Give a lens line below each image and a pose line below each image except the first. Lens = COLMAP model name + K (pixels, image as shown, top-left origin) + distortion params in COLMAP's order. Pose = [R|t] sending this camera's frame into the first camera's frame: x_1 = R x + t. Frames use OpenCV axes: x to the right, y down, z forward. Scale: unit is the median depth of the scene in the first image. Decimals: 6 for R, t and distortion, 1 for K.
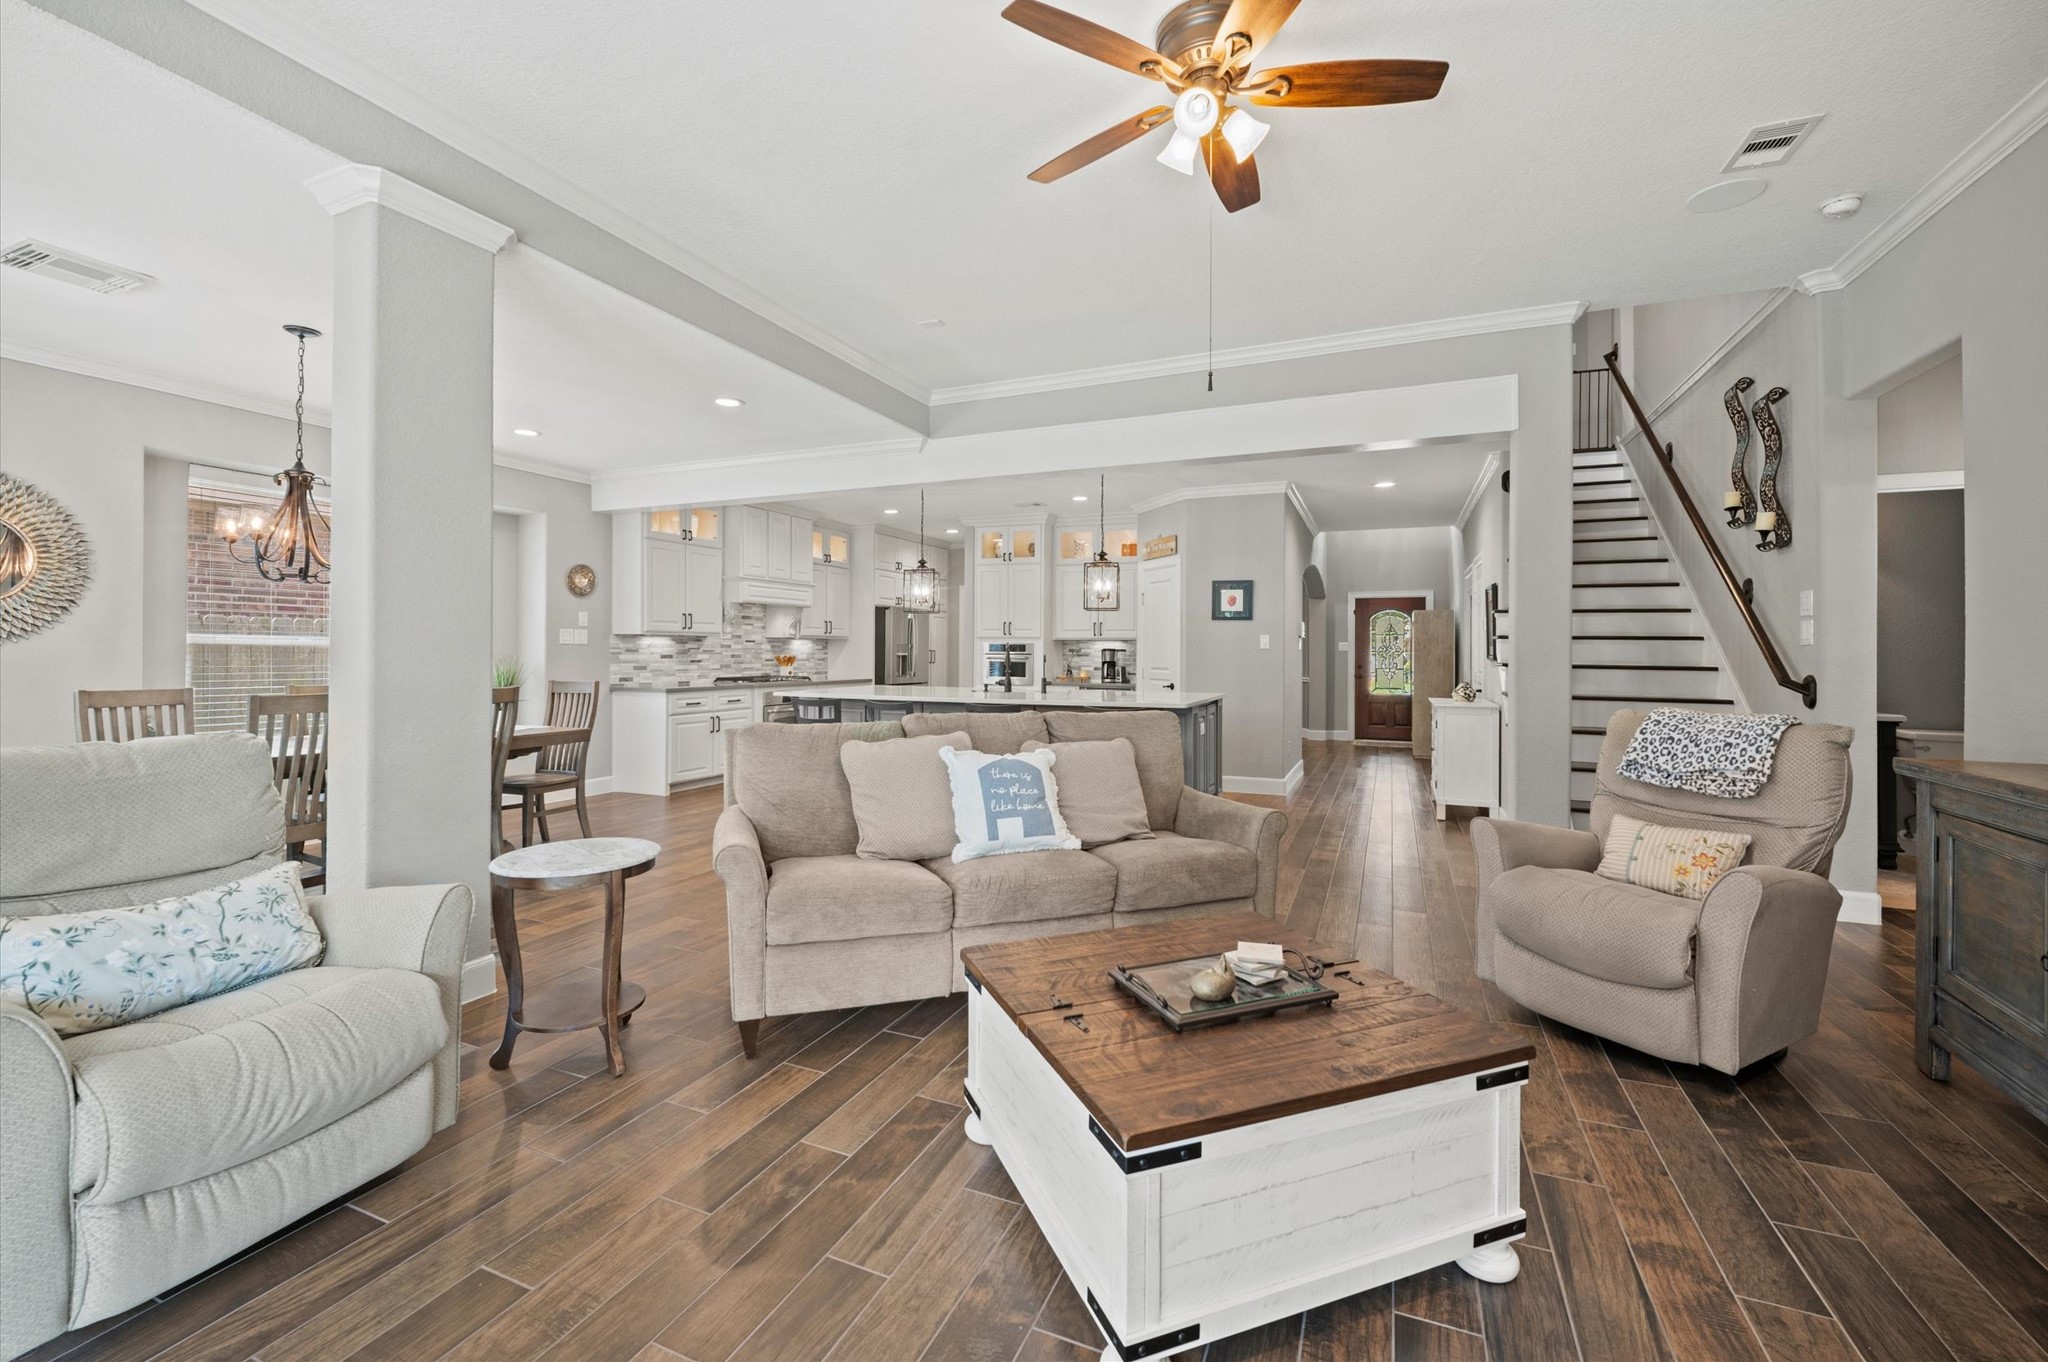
lens RADIAL K [[847.0, 0, 1026.8], [0, 847.0, 659.9], [0, 0, 1]] dist [-0.000809, -0.000301]
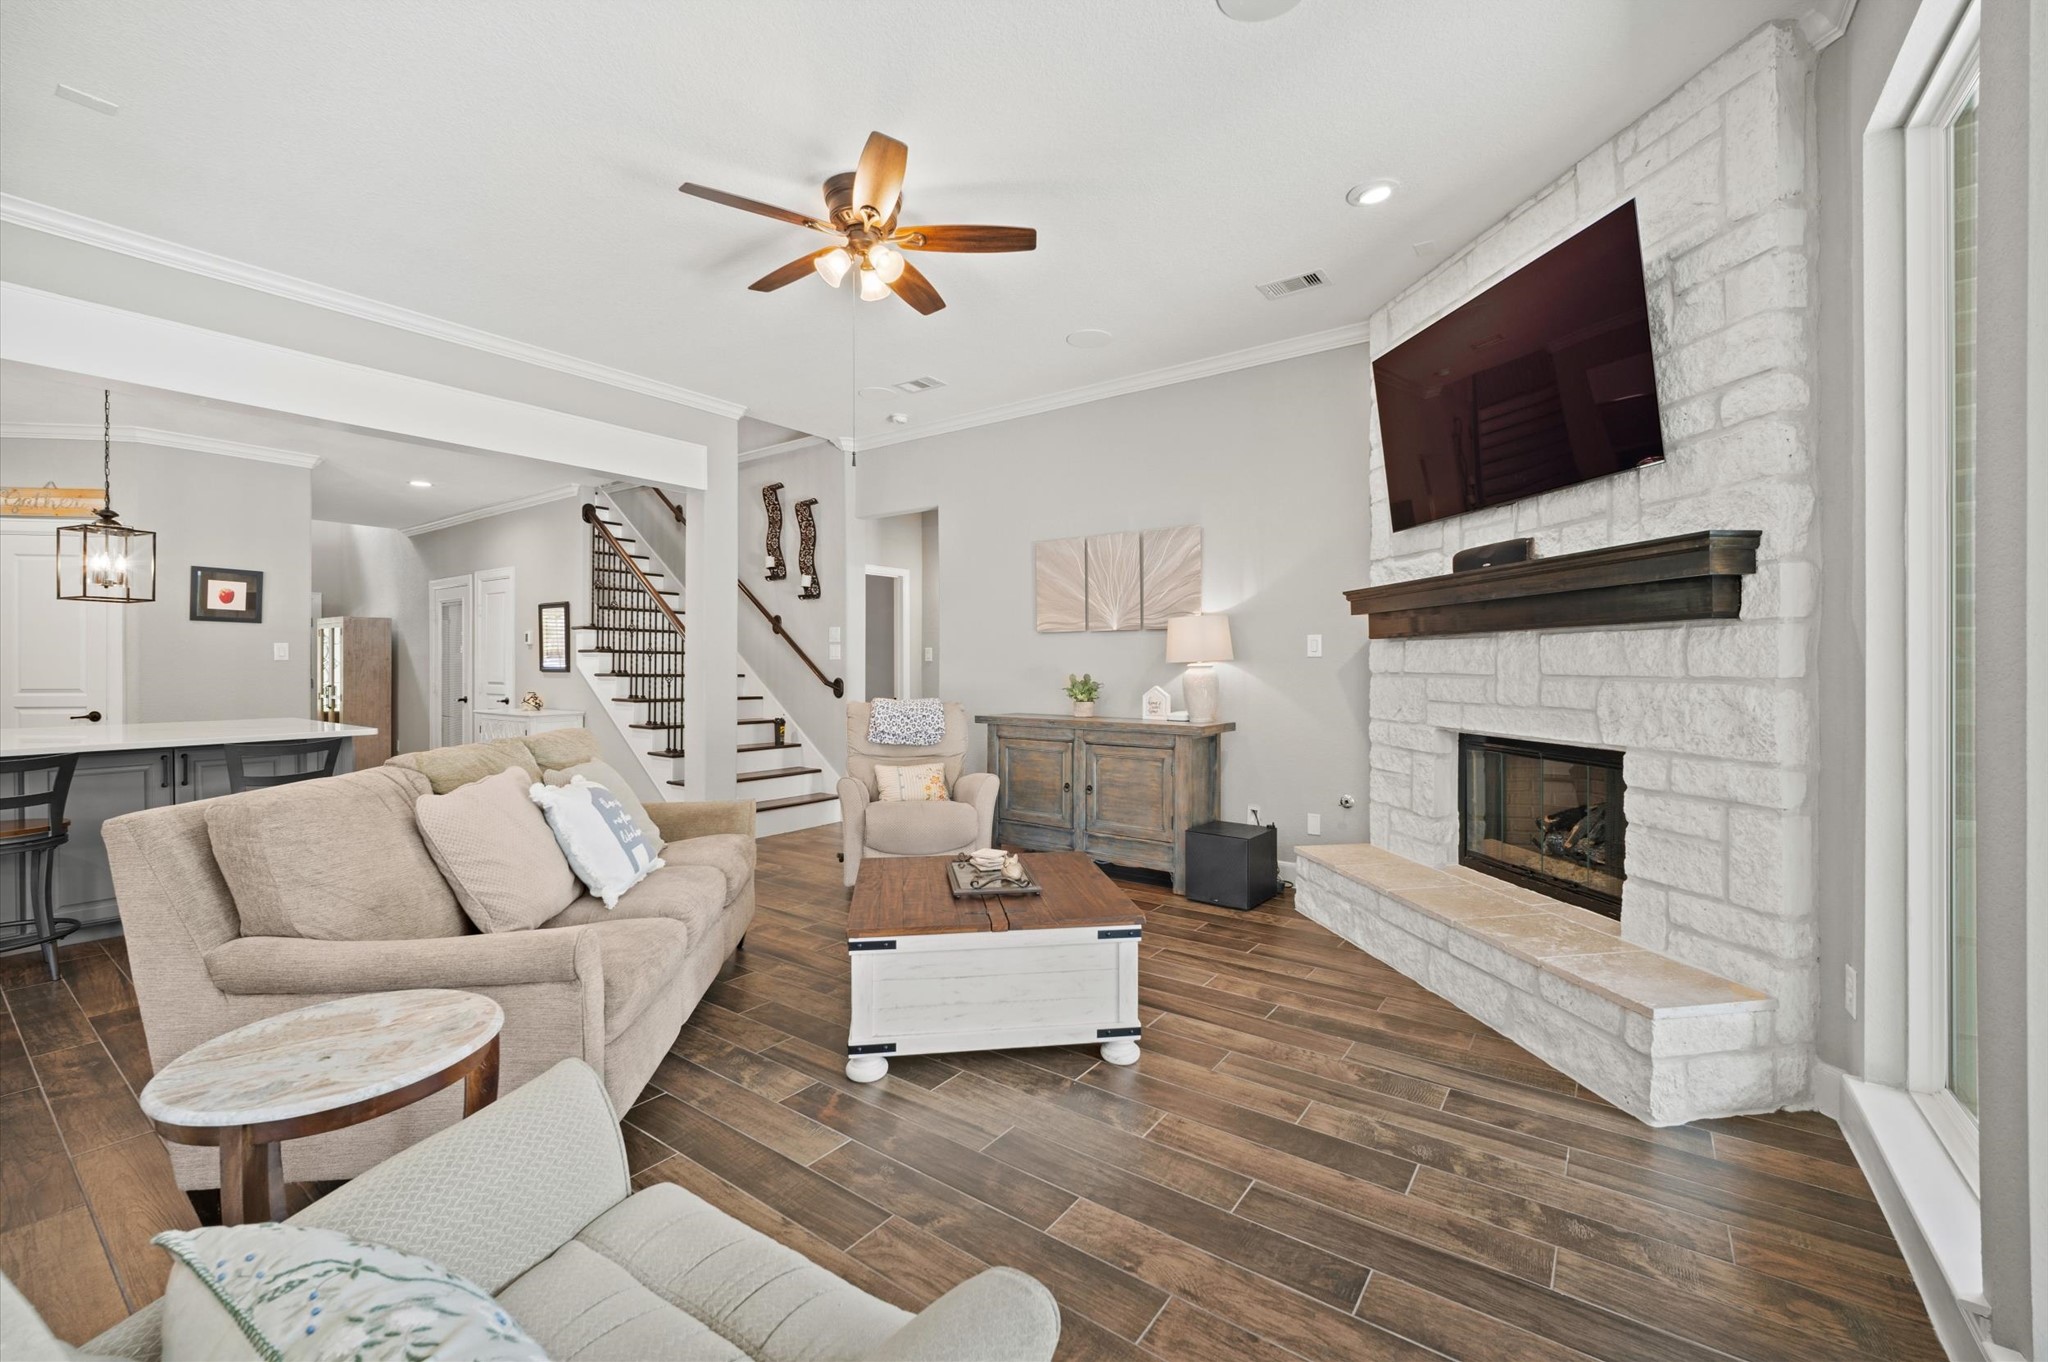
lens RADIAL K [[847.0, 0, 1029.6], [0, 847.0, 665.5], [0, 0, 1]] dist [-0.000809, -0.000301]
pose [[0.213150, -0.004226, 0.977010, -0.317730], [0.009848, 0.999949, 0.002177, -0.002998], [-0.976970, 0.009158, 0.213181, 0.144394]]
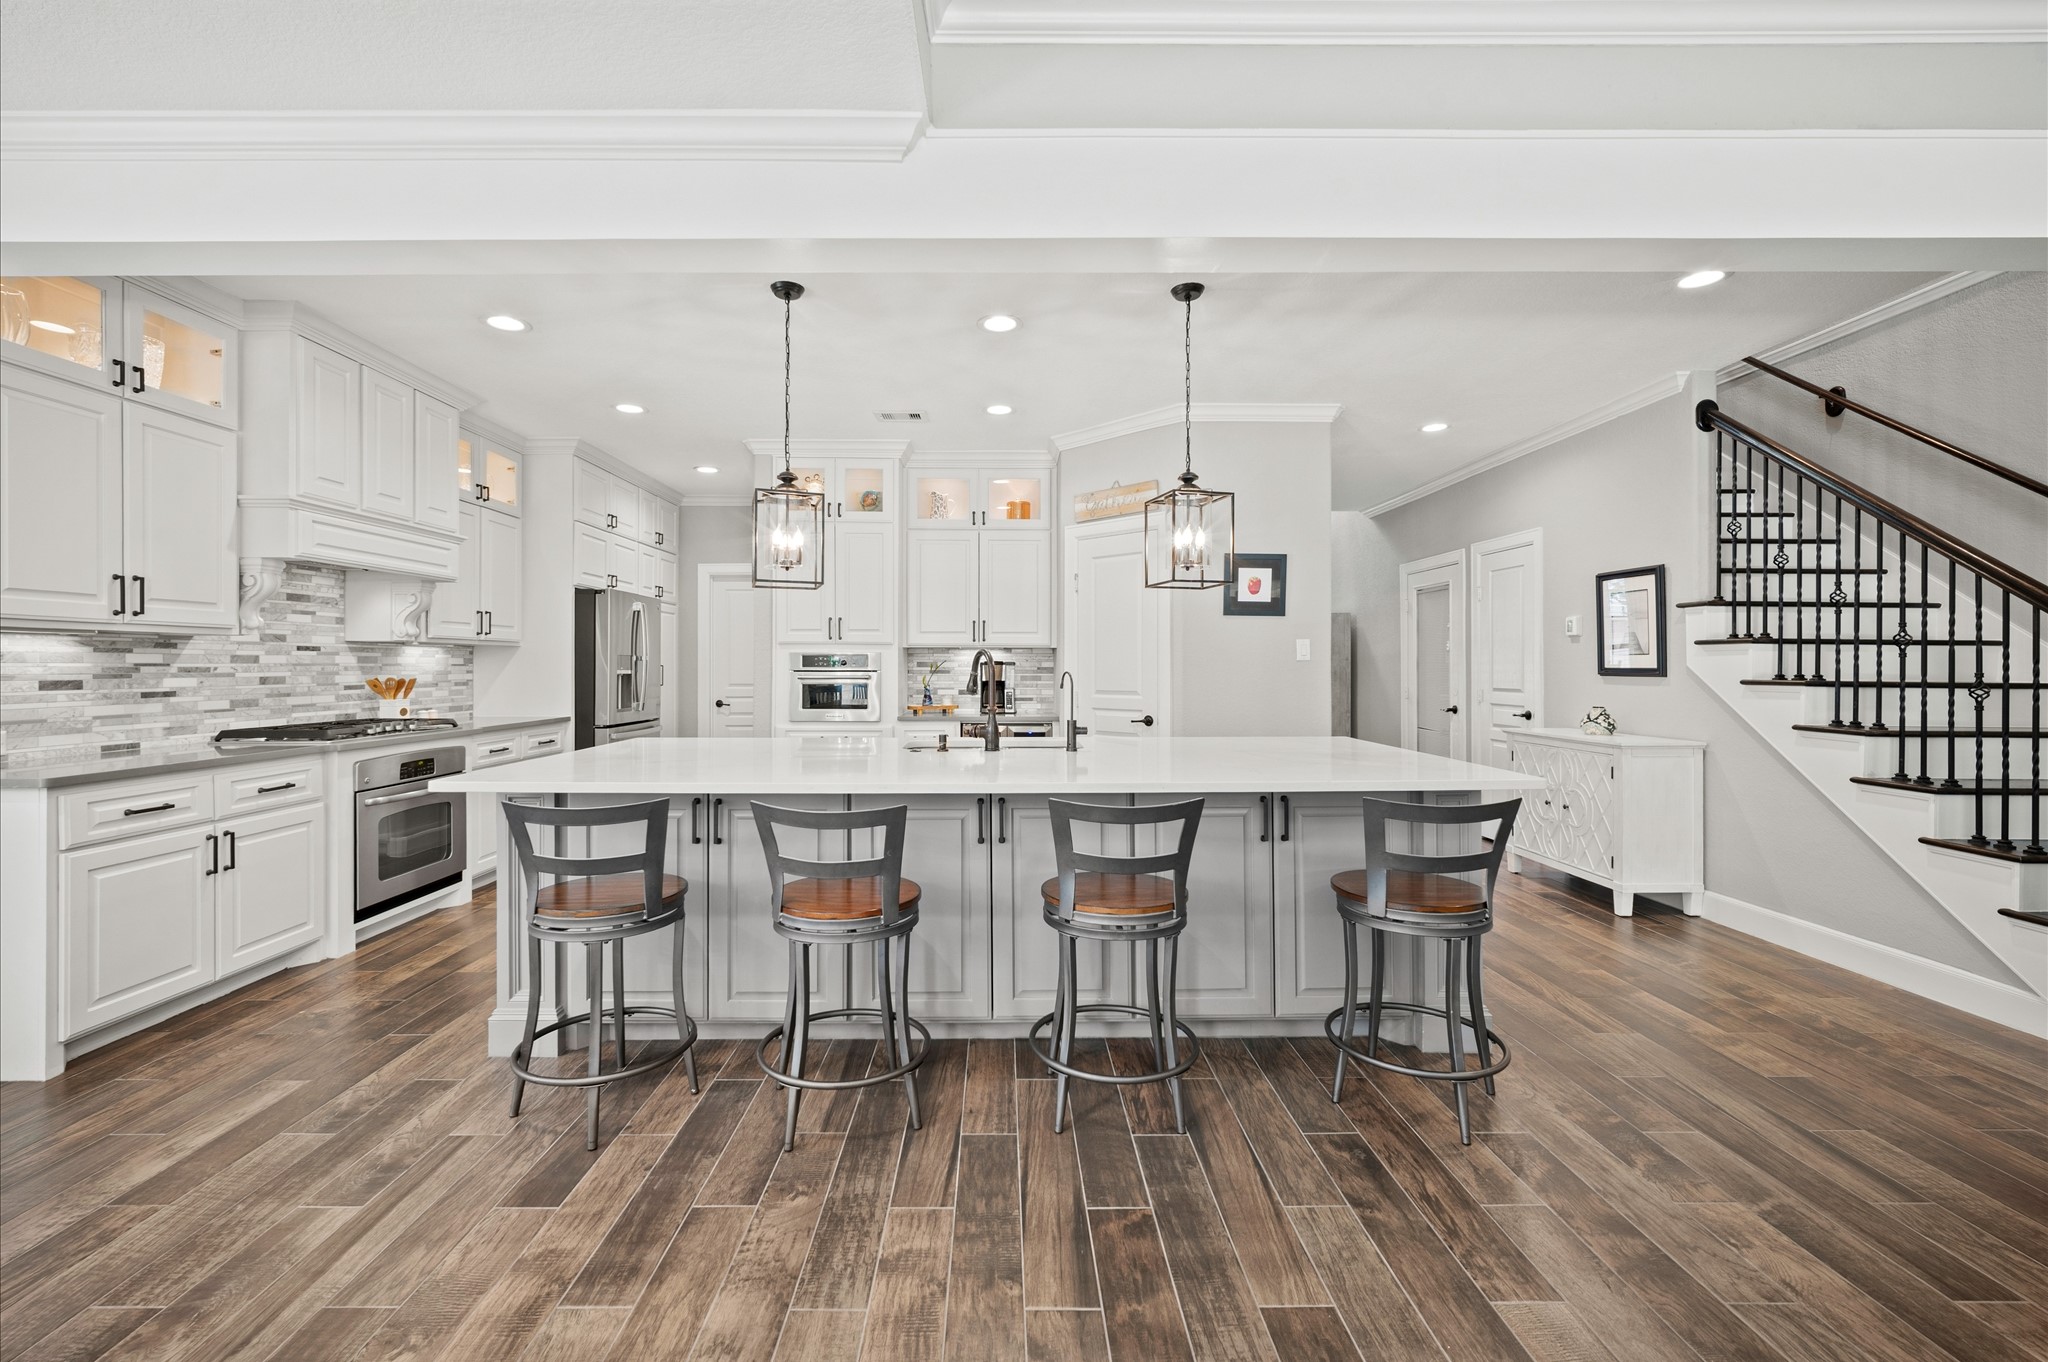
lens RADIAL K [[847.0, 0, 991.1], [0, 847.0, 665.2], [0, 0, 1]] dist [-0.000809, -0.000301]
pose [[0.919137, -0.005088, 0.393906, -0.182414], [0.008722, 0.999934, -0.007436, -0.006270], [-0.393843, 0.010270, 0.919121, 0.467585]]
